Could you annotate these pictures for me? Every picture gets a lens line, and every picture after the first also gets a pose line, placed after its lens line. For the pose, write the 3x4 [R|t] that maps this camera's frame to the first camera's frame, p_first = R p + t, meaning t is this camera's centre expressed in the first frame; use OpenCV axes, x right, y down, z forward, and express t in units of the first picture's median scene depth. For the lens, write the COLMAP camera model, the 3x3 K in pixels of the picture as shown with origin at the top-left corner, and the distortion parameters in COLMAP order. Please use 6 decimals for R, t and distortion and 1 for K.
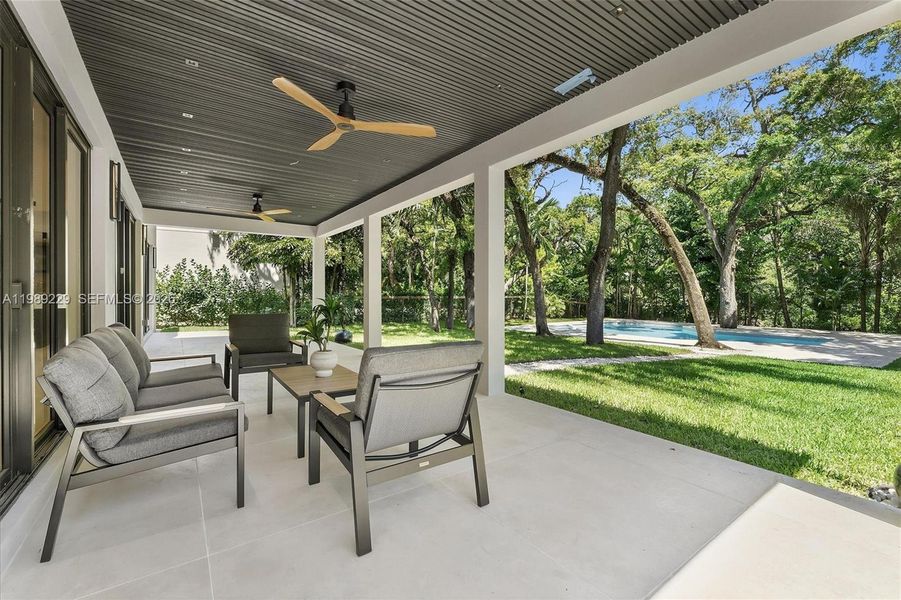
lens RADIAL K [[387.5, 0, 452.0], [0, 387.5, 297.2], [0, 0, 1]] dist [-0.001496, -0.000337]
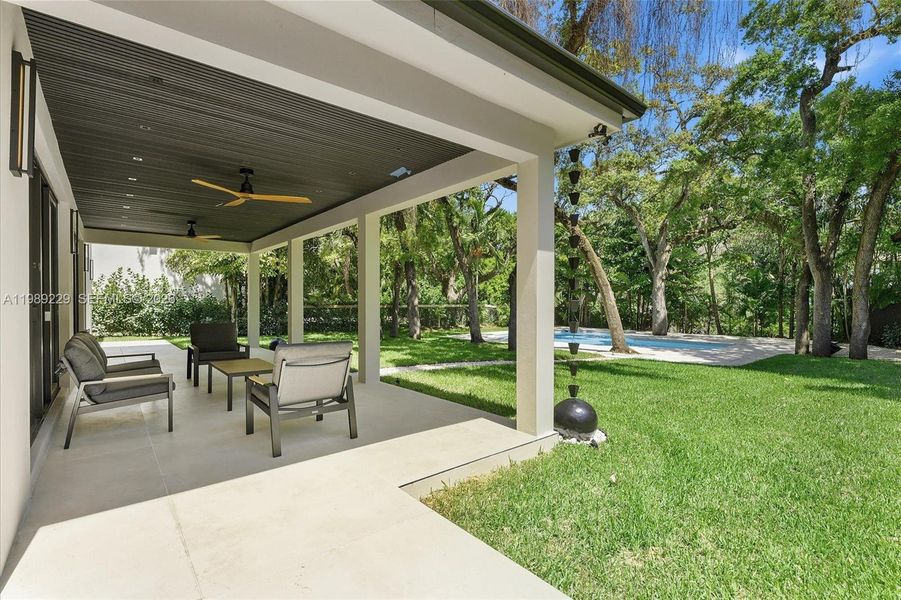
lens RADIAL K [[415.0, 0, 449.4], [0, 415.0, 306.0], [0, 0, 1]] dist [0.000645, 0.000284]
pose [[0.997430, -0.000963, 0.071637, 0.080116], [0.000775, 0.999996, 0.002647, -0.005818], [-0.071639, -0.002584, 0.997427, -0.133602]]
